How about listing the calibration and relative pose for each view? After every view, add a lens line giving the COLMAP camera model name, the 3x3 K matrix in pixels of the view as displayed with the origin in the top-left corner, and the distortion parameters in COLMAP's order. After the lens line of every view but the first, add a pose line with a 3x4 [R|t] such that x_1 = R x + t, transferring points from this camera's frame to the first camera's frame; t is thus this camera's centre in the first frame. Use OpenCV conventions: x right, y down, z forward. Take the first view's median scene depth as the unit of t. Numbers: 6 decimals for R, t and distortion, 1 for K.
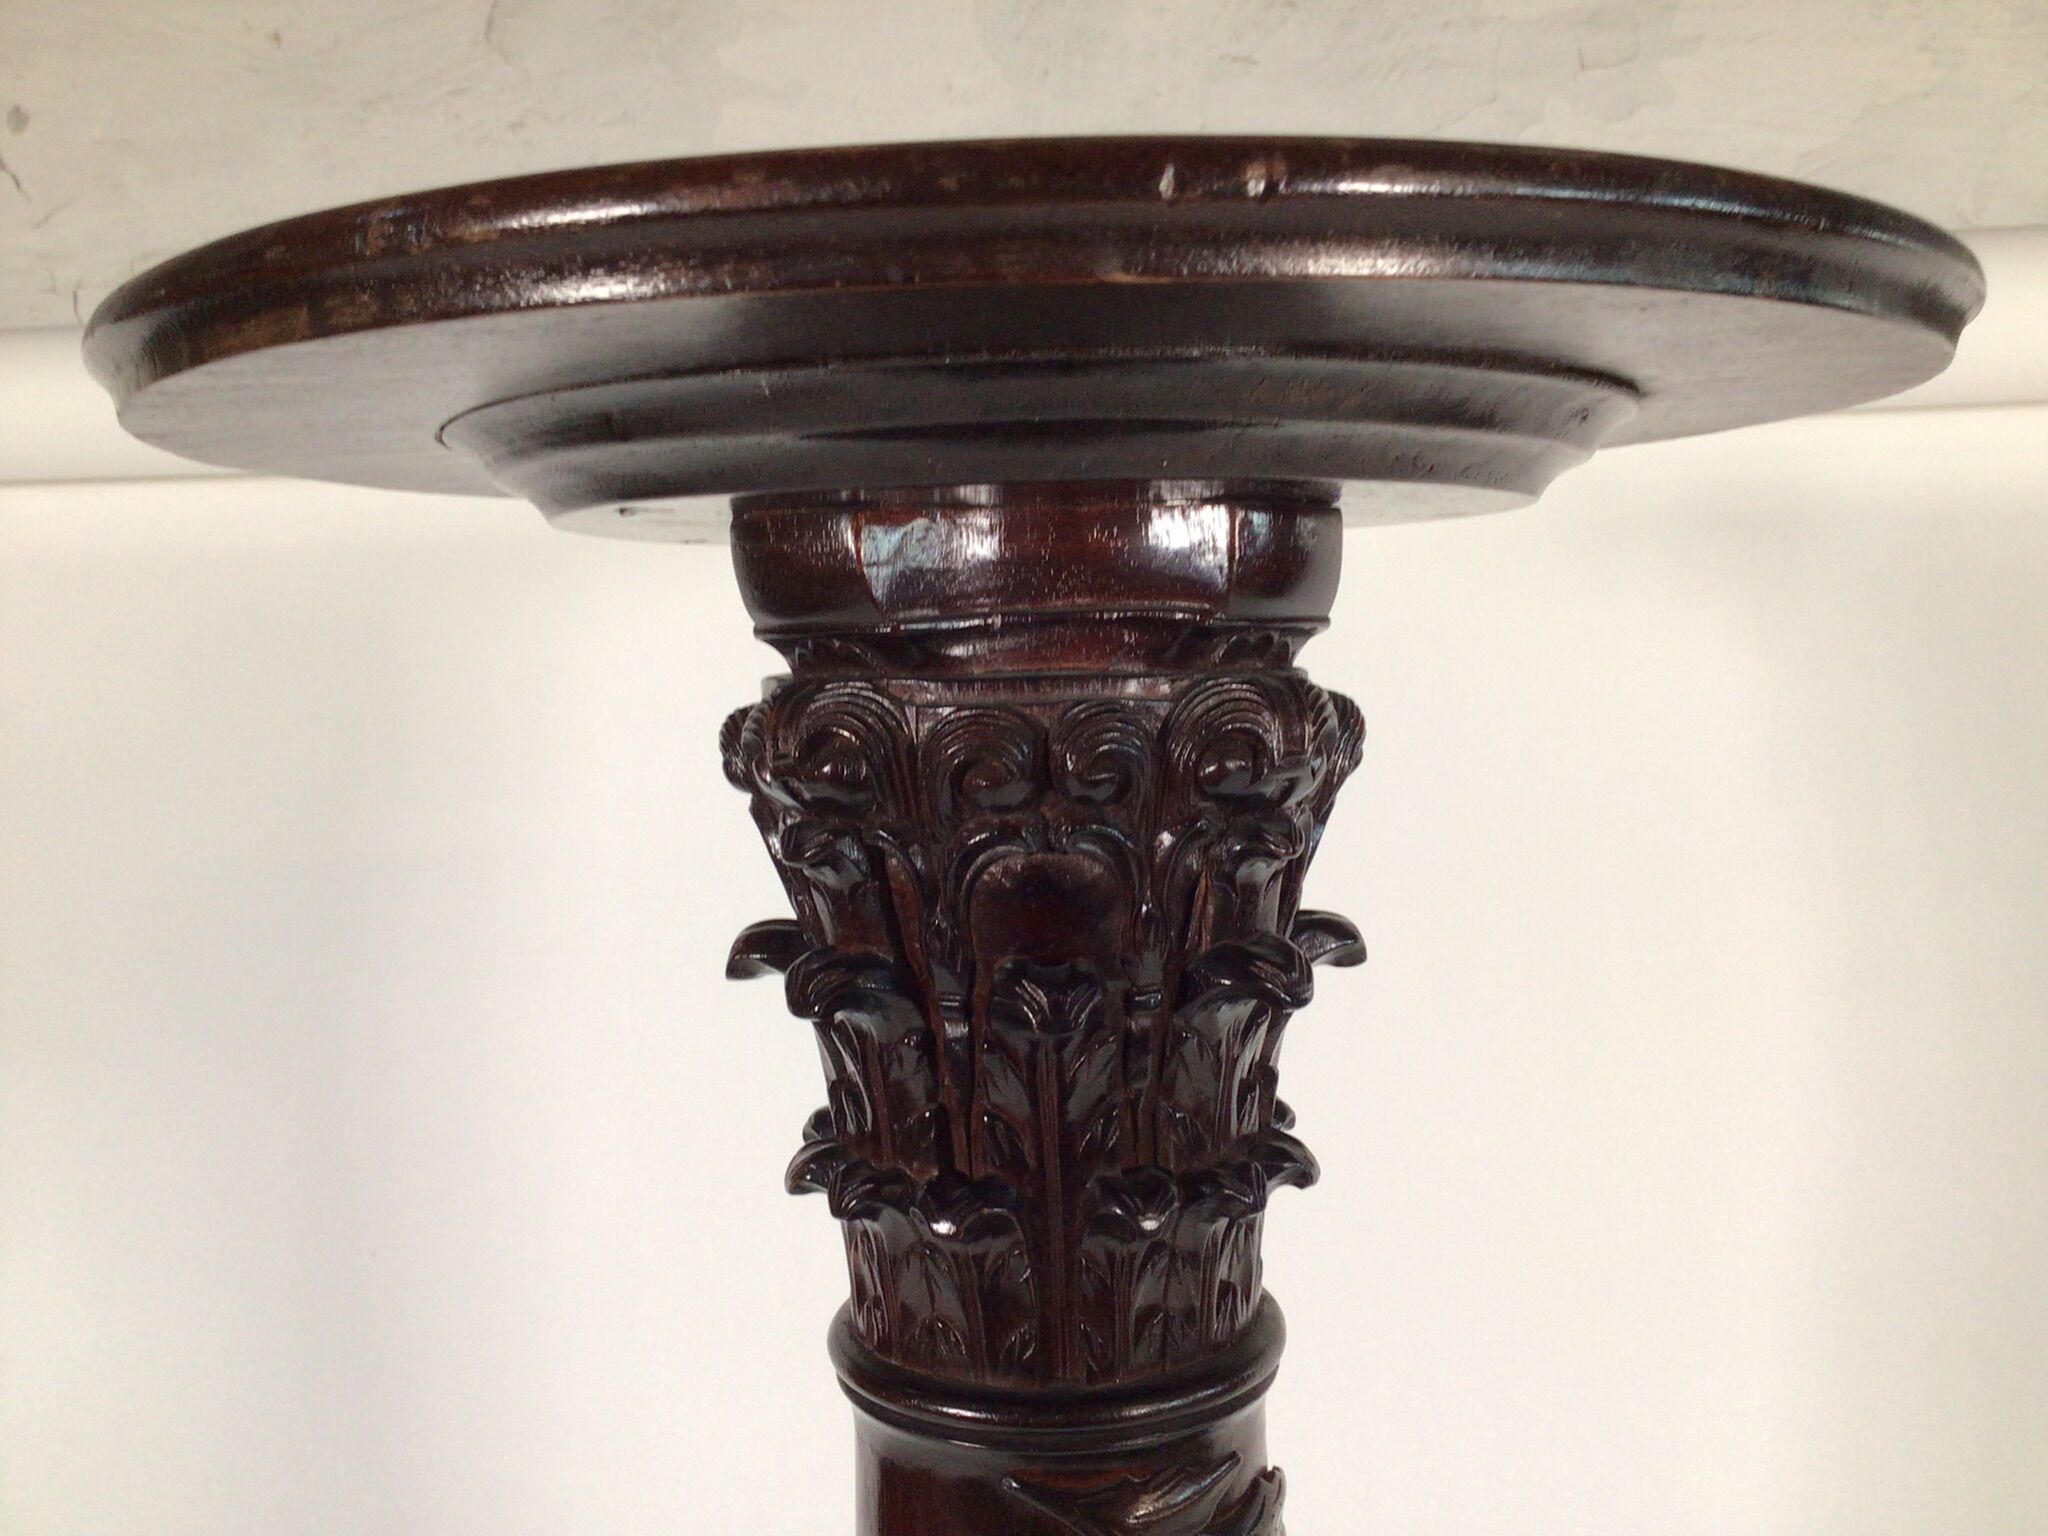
lens RADIAL K [[2831.4, 0, 1024.0], [0, 2831.4, 768.0], [0, 0, 1]] dist [0.005764, 0.034653]
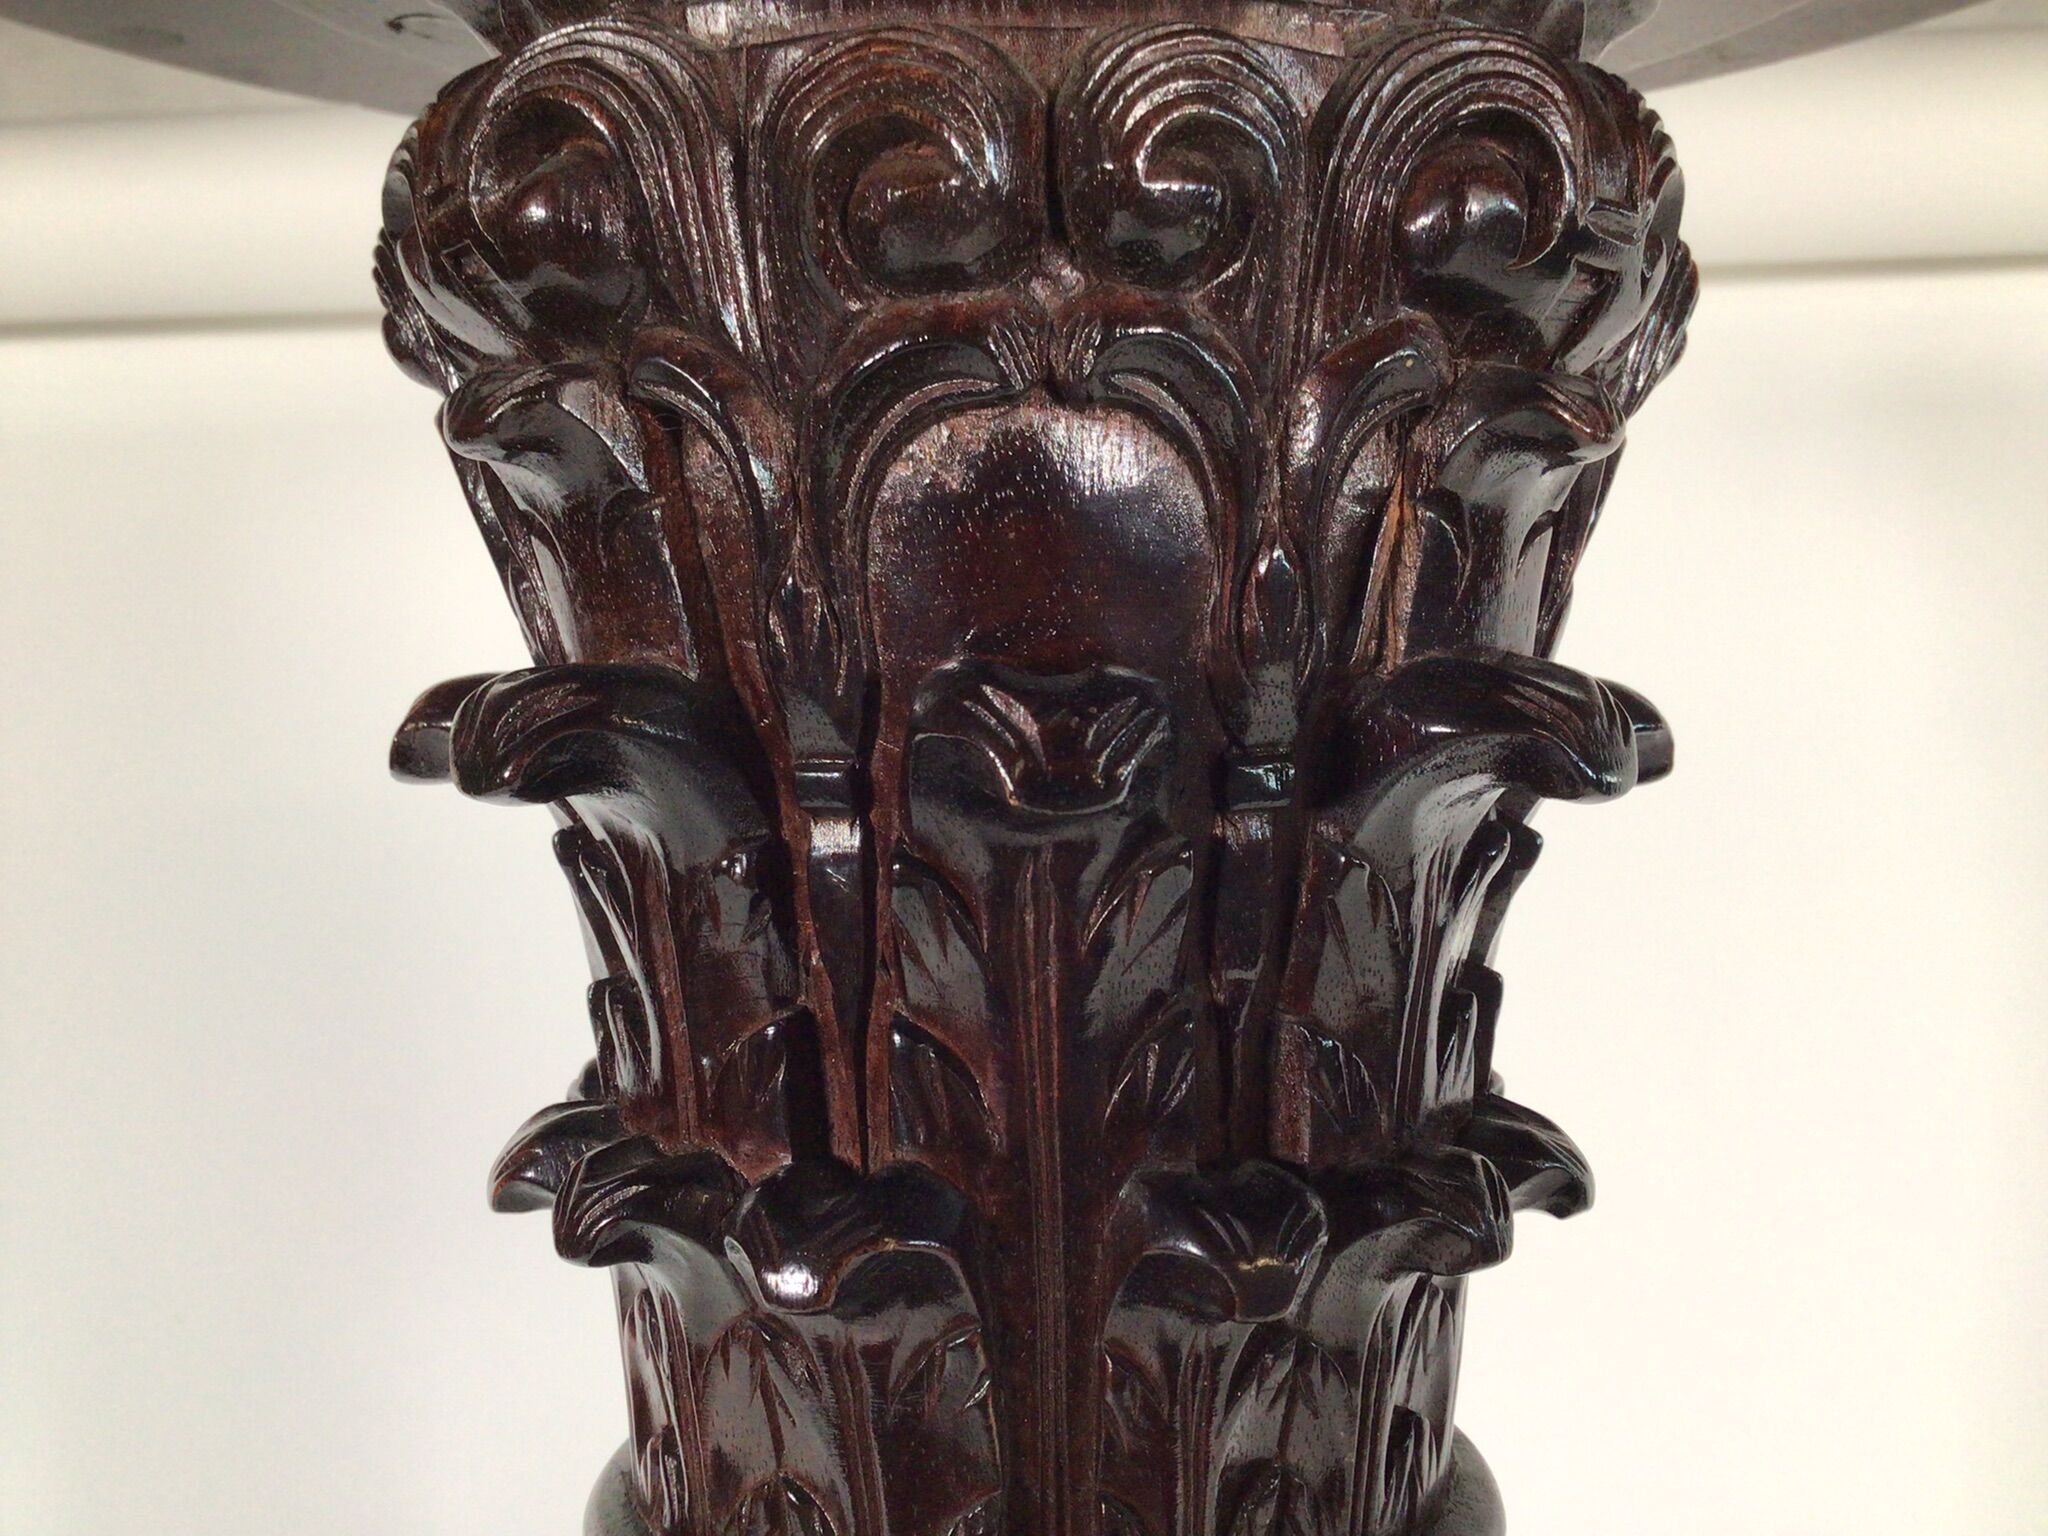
lens RADIAL K [[2831.4, 0, 1024.0], [0, 2831.4, 768.0], [0, 0, 1]] dist [0.005764, 0.034653]
pose [[0.999831, 0.017828, 0.004529, 0.003736], [-0.017686, 0.999402, -0.029729, 0.093152], [-0.005056, 0.029644, 0.999548, 0.546754]]
